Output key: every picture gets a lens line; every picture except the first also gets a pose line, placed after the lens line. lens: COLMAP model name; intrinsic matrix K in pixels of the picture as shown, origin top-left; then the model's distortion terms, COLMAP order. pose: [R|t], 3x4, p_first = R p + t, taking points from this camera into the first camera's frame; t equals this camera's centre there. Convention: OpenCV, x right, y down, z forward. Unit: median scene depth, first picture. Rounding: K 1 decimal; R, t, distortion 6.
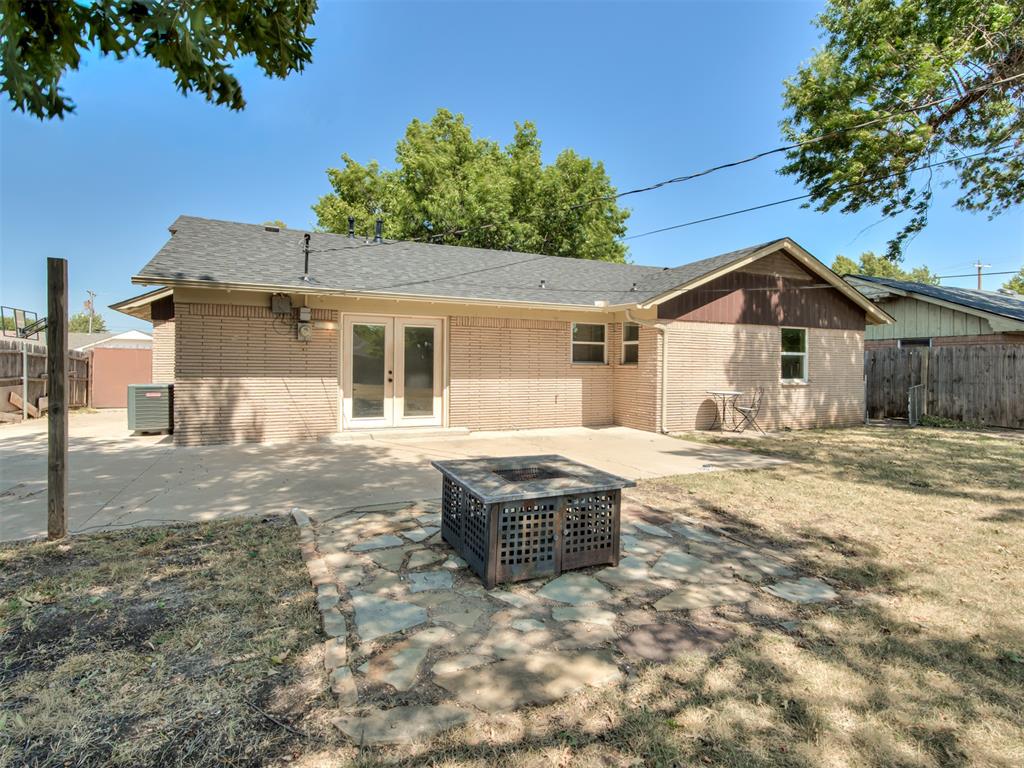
lens RADIAL K [[533.7, 0, 526.1], [0, 533.7, 369.5], [0, 0, 1]] dist [-0.000184, 0.000203]
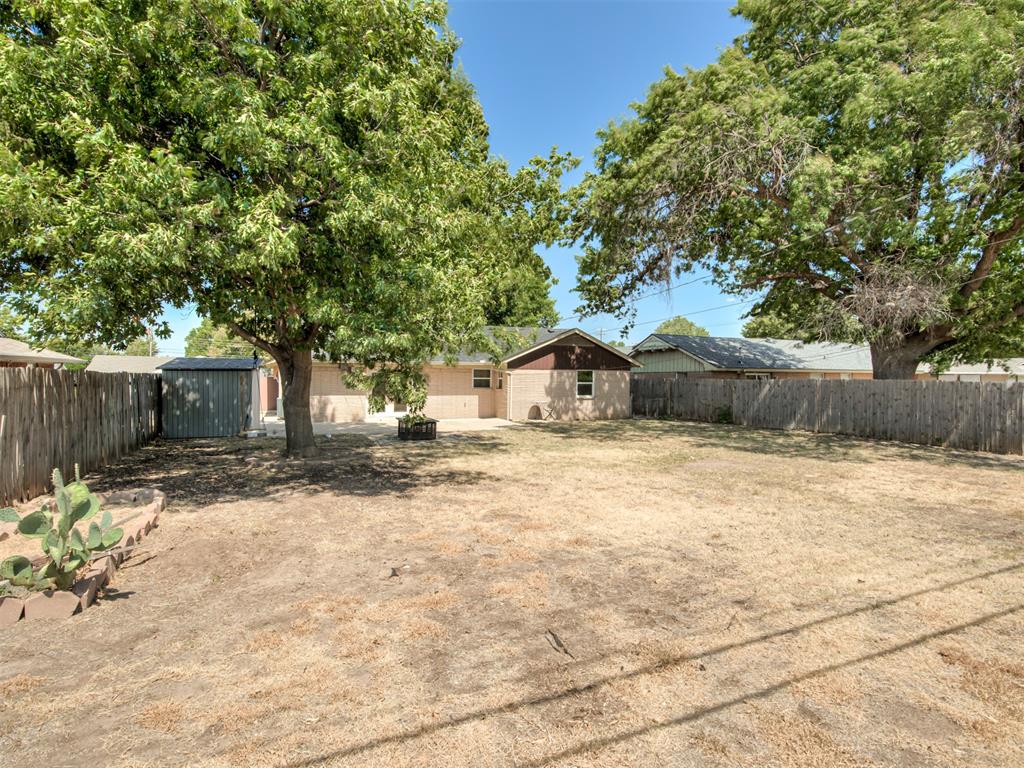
lens RADIAL K [[528.1, 0, 513.1], [0, 528.1, 382.8], [0, 0, 1]] dist [-0.001862, -0.000002]
pose [[0.998862, -0.000344, -0.047695, 0.334589], [0.000376, 1.000000, 0.000679, -0.033645], [0.047695, -0.000696, 0.998862, -1.060942]]
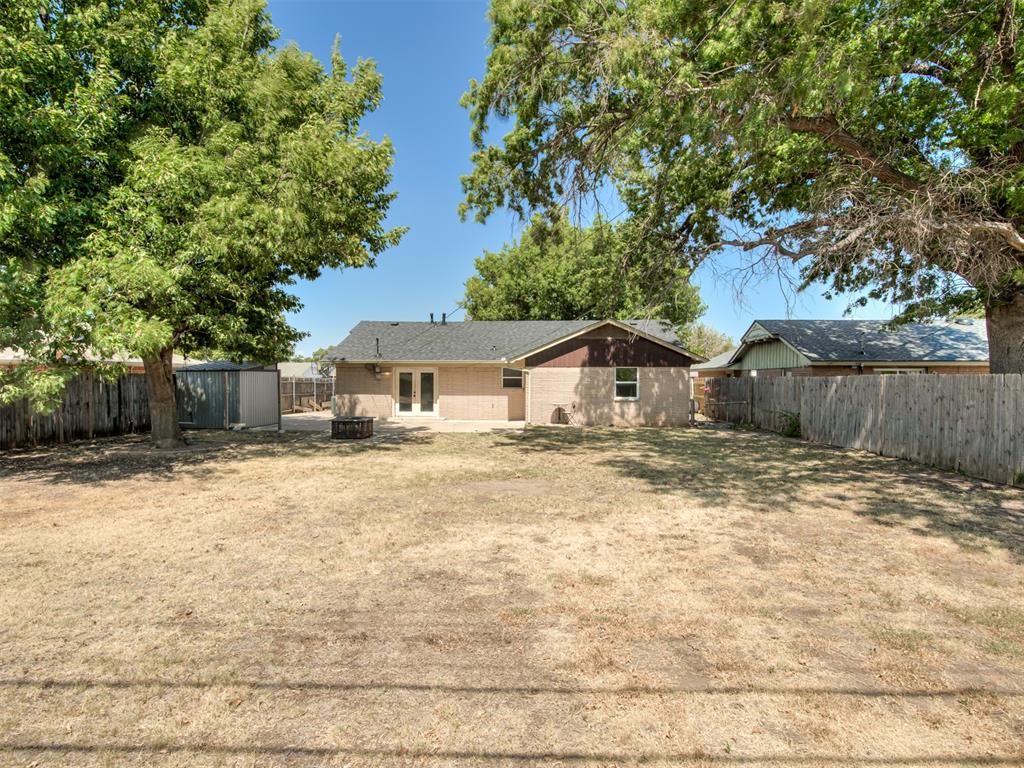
lens RADIAL K [[528.1, 0, 513.1], [0, 528.1, 382.8], [0, 0, 1]] dist [-0.001862, -0.000002]
pose [[0.883765, -0.002293, -0.467924, 1.010915], [0.000151, 0.999989, -0.004615, -0.021795], [0.467930, 0.004008, 0.883756, -0.698932]]
